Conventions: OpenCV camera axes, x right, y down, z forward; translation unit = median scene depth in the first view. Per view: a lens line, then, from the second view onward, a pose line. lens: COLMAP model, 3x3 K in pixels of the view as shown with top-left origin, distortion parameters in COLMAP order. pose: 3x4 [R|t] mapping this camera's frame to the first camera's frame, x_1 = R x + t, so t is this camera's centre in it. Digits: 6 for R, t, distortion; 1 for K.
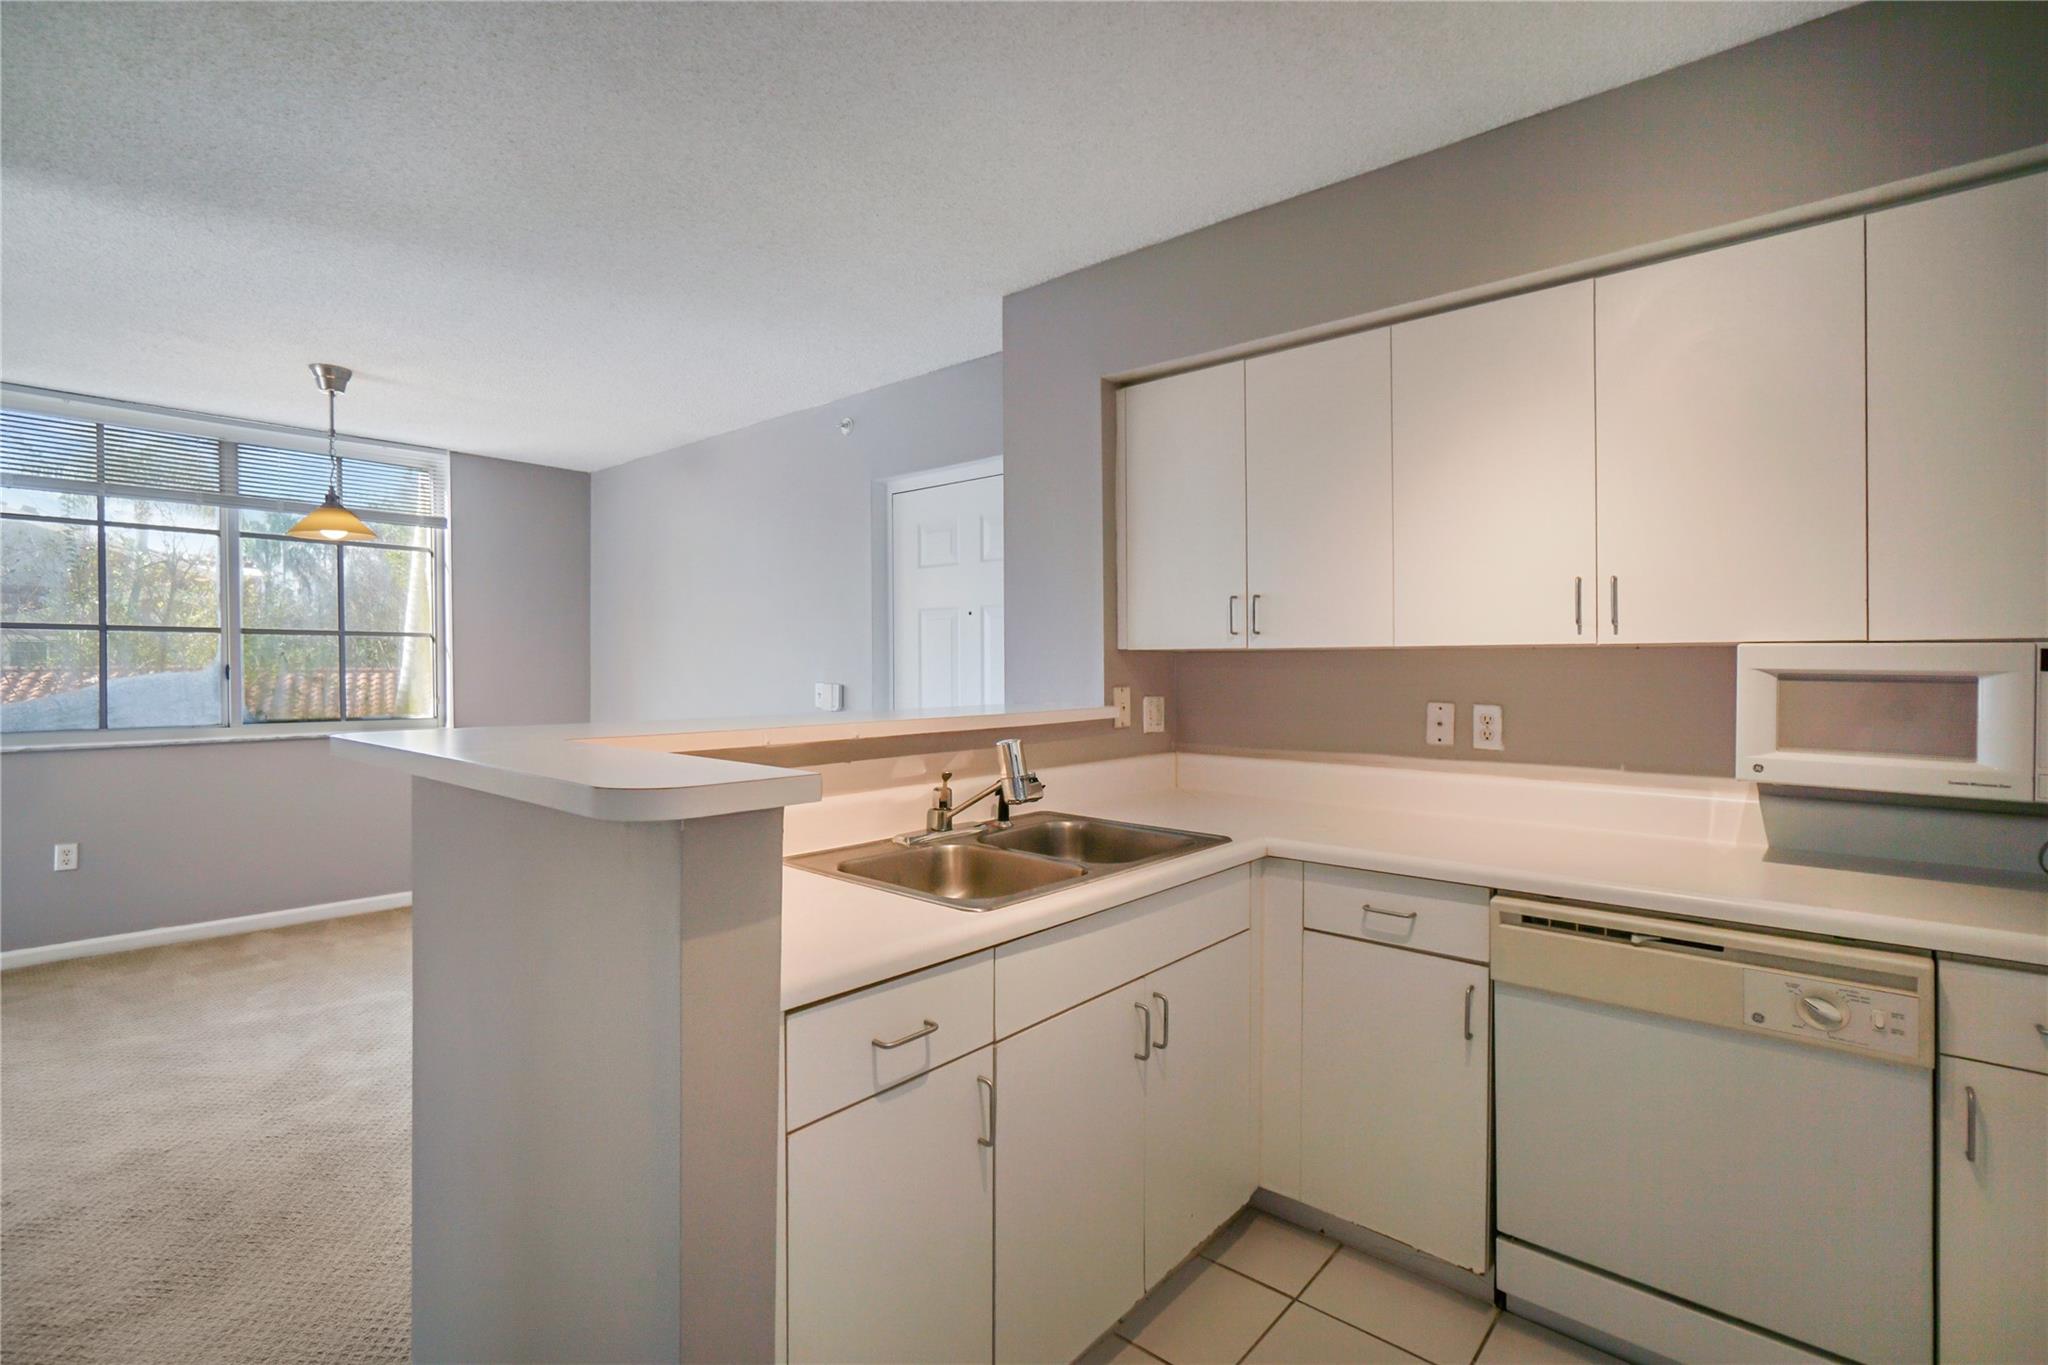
lens RADIAL K [[912.1, 0, 1020.0], [0, 912.1, 675.8], [0, 0, 1]] dist [-0.011898, 0.001869]
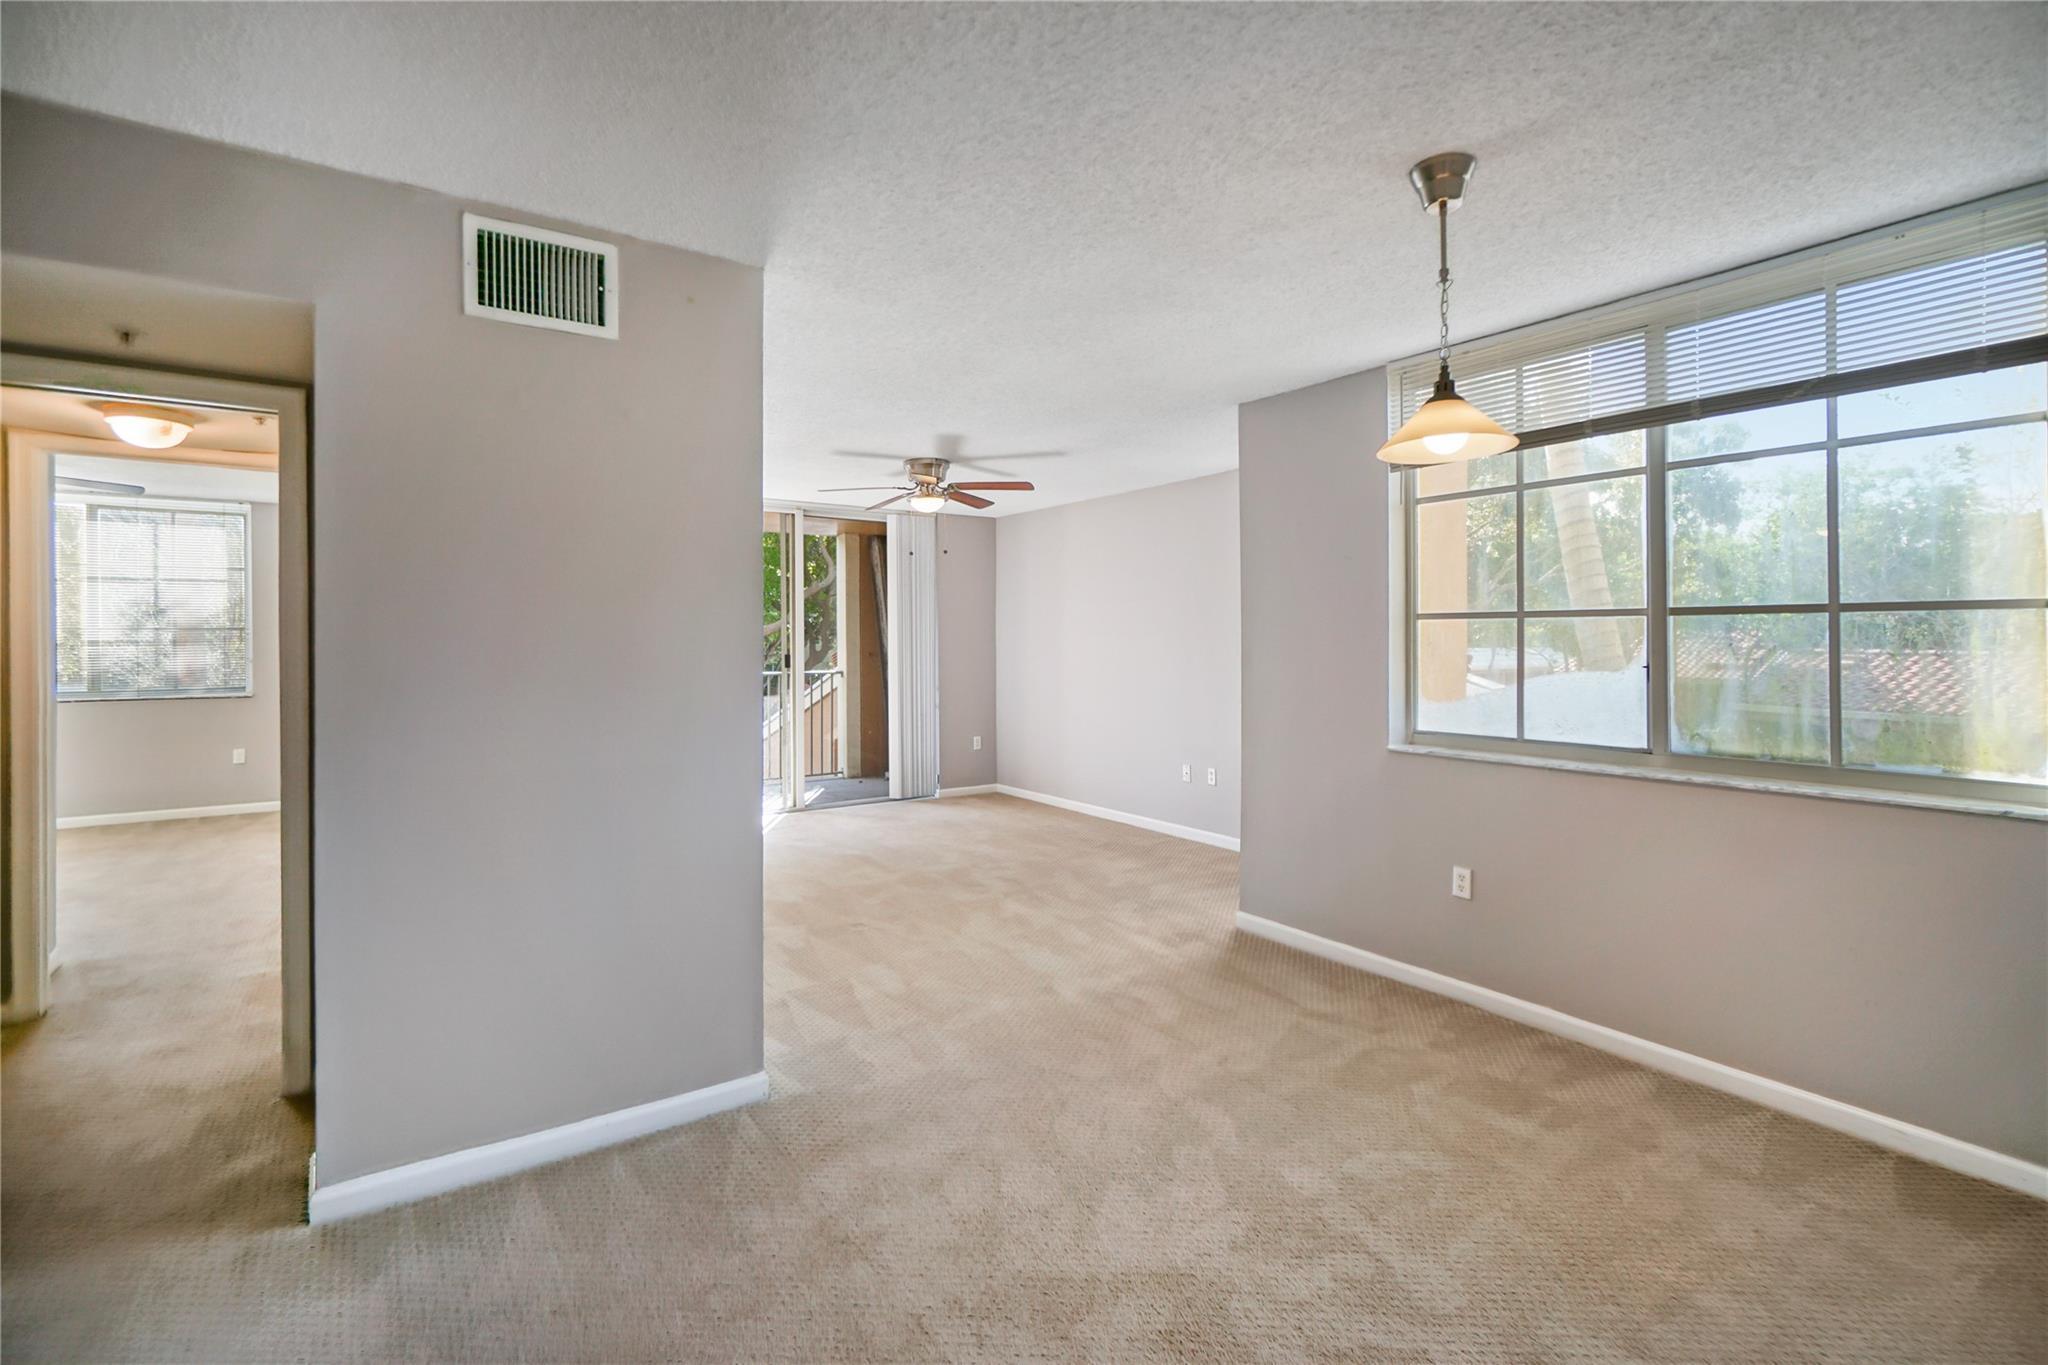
lens RADIAL K [[912.1, 0, 968.8], [0, 912.1, 657.6], [0, 0, 1]] dist [-0.011898, 0.001869]
pose [[-0.244839, 0.010580, -0.969506, -0.099068], [-0.013329, 0.999809, 0.014277, -0.021093], [0.969472, 0.016419, -0.244651, 0.753657]]
